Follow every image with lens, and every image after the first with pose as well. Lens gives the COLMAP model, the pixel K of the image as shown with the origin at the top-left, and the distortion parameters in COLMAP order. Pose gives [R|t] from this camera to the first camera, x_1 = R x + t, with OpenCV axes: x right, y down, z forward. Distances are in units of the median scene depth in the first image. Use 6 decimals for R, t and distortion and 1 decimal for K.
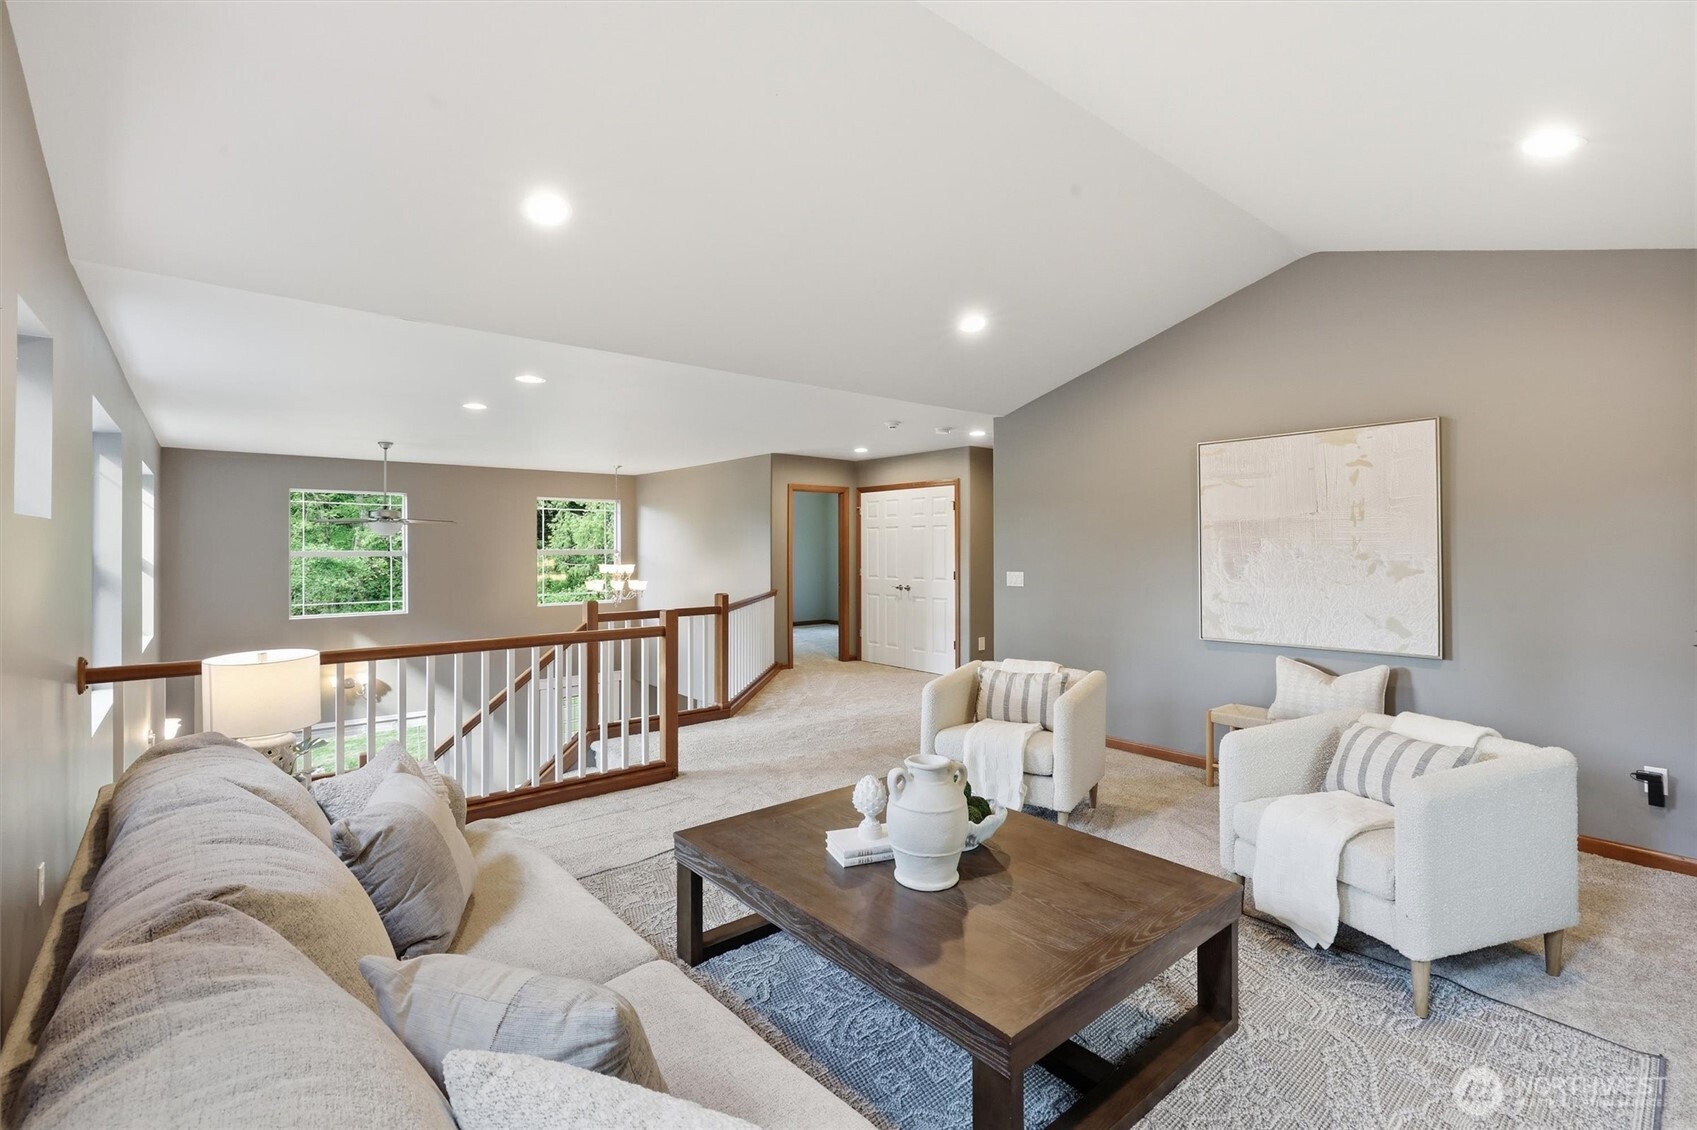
lens RADIAL K [[769.3, 0, 848.0], [0, 769.3, 553.1], [0, 0, 1]] dist [-0.000723, -0.000308]
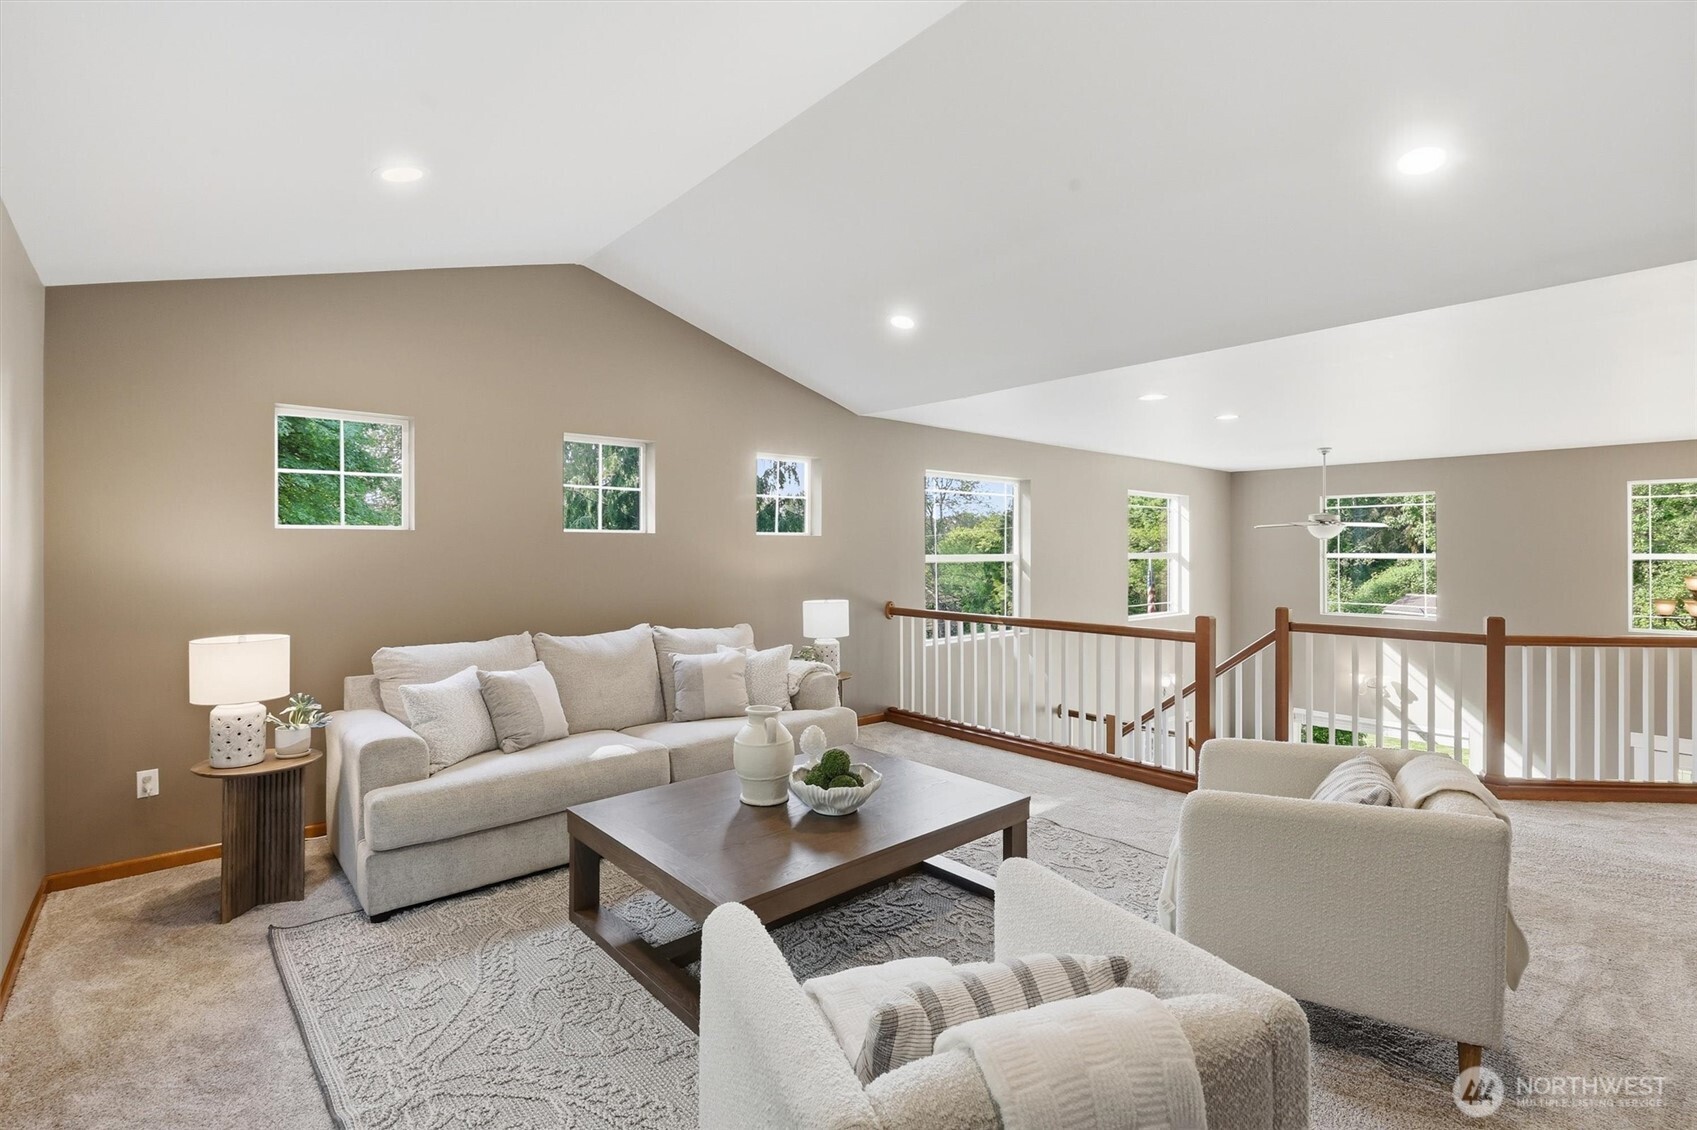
lens RADIAL K [[769.3, 0, 847.2], [0, 769.3, 551.0], [0, 0, 1]] dist [-0.000723, -0.000308]
pose [[0.020495, 0.009002, -0.999749, 0.511505], [-0.012129, 0.999888, 0.008755, -0.006885], [0.999716, 0.011946, 0.020602, 0.399564]]
